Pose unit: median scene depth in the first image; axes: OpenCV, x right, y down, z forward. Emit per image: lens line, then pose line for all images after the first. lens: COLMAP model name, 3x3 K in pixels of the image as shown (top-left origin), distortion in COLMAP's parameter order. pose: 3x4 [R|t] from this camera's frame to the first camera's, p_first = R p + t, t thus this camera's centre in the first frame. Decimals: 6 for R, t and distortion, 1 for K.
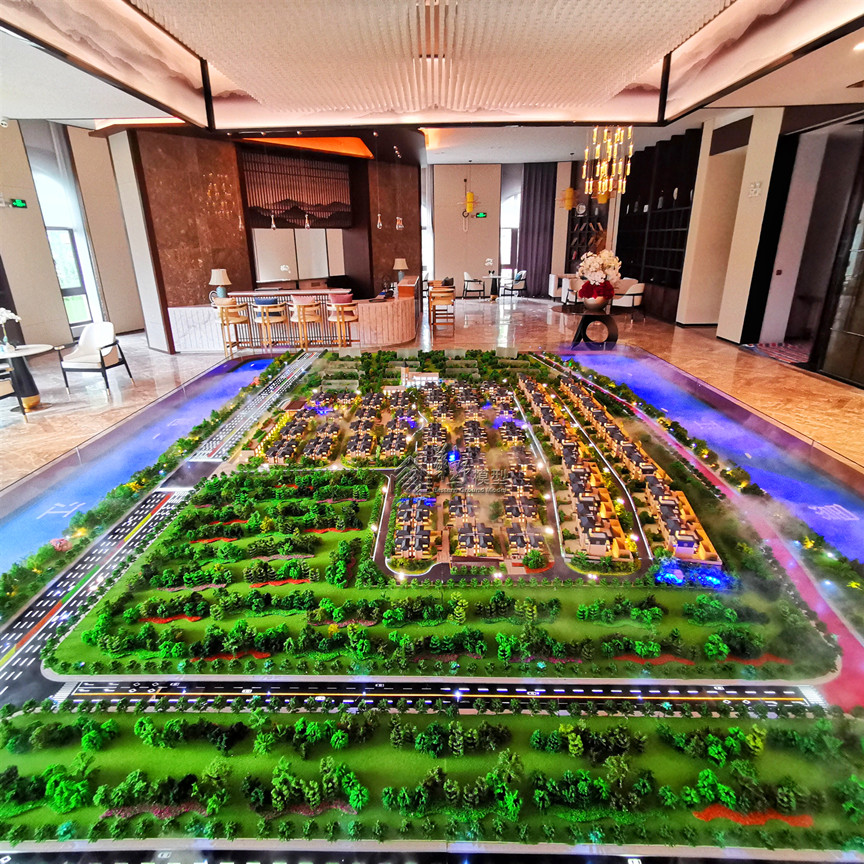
lens RADIAL K [[536.1, 0, 430.6], [0, 536.1, 417.6], [0, 0, 1]] dist [0.019232, 0.001317]
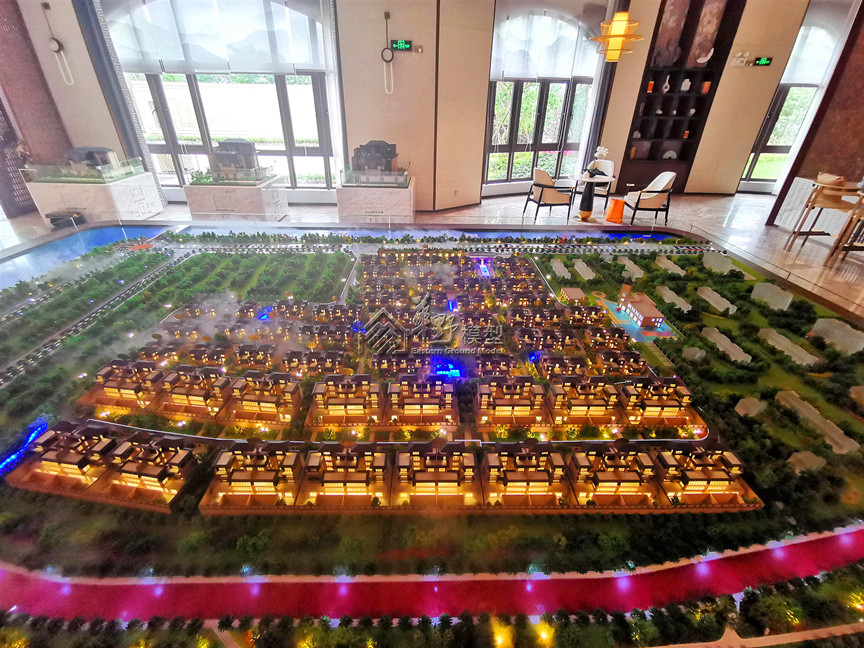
lens RADIAL K [[394.3, 0, 432.0], [0, 394.3, 324.0], [0, 0, 1]] dist [0.014026, 0.000393]
pose [[0.005455, 0.507047, -0.861901, 0.240226], [-0.333390, 0.813524, 0.476477, -0.114729], [0.942773, 0.284750, 0.173482, 0.355952]]
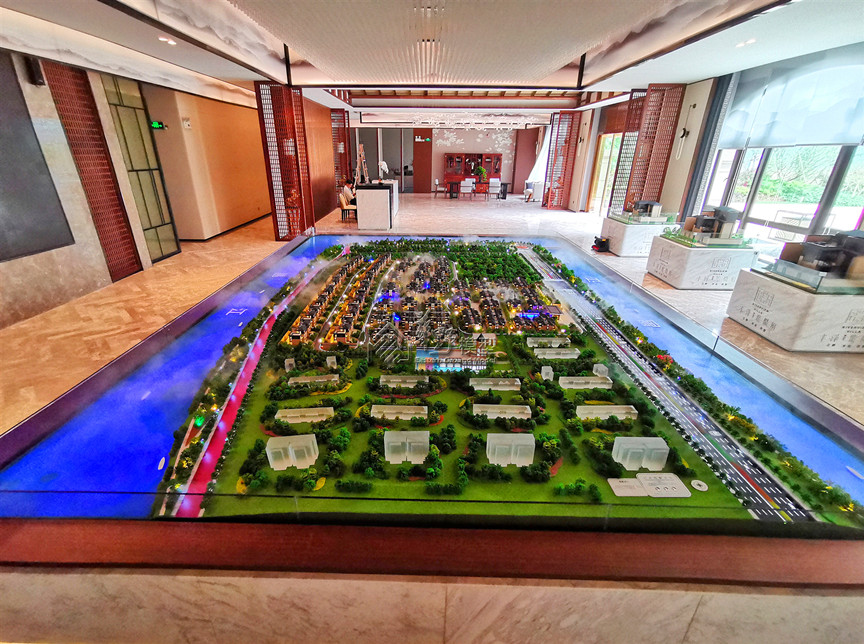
lens RADIAL K [[397.7, 0, 420.1], [0, 397.7, 323.0], [0, 0, 1]] dist [-0.000679, 0.008113]
pose [[-0.999957, 0.004288, 0.008239, 0.031444], [0.008712, 0.740563, 0.671930, -0.268681], [-0.003220, 0.671973, -0.740569, 0.744461]]
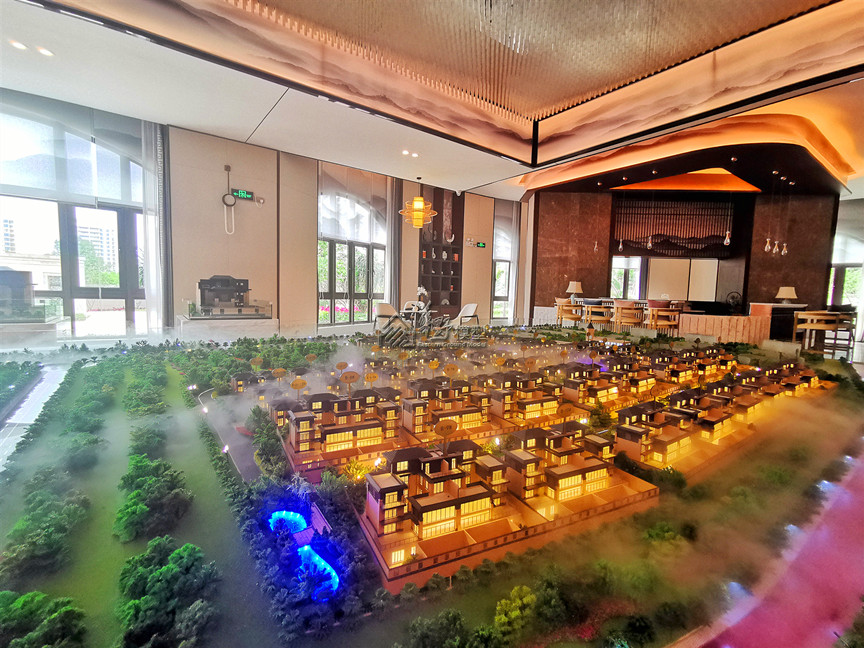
lens RADIAL K [[402.8, 0, 432.0], [0, 402.8, 324.0], [0, 0, 1]] dist [-0.001606, 0.000522]
pose [[0.607051, 0.091427, -0.789386, 0.183967], [-0.285222, 0.952237, -0.109052, 0.030510], [0.741712, 0.291350, 0.604134, 0.180967]]
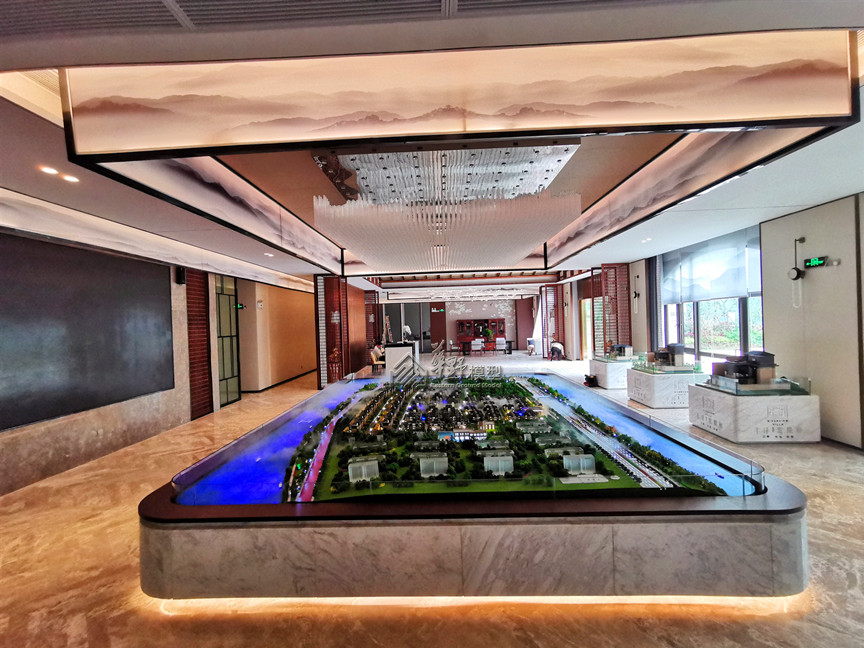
lens RADIAL K [[394.3, 0, 432.0], [0, 394.3, 324.0], [0, 0, 1]] dist [0.014026, 0.000393]
pose [[-0.998685, 0.048760, 0.015805, 0.031098], [0.051250, 0.944791, 0.323642, -0.303330], [0.000848, 0.324027, -0.946048, 0.916307]]
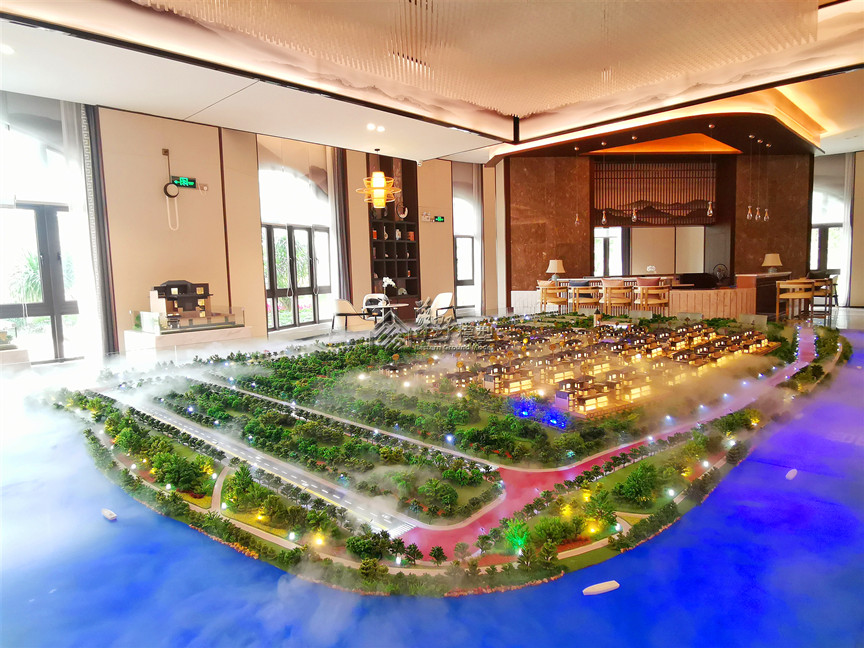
lens RADIAL K [[566.0, 0, 432.0], [0, 566.0, 324.0], [0, 0, 1]] dist [0.006806, -0.041631]
pose [[0.728302, 0.055495, -0.683006, 0.251041], [-0.199354, 0.970764, -0.133699, 0.072660], [0.655618, 0.233533, 0.718072, -0.007980]]
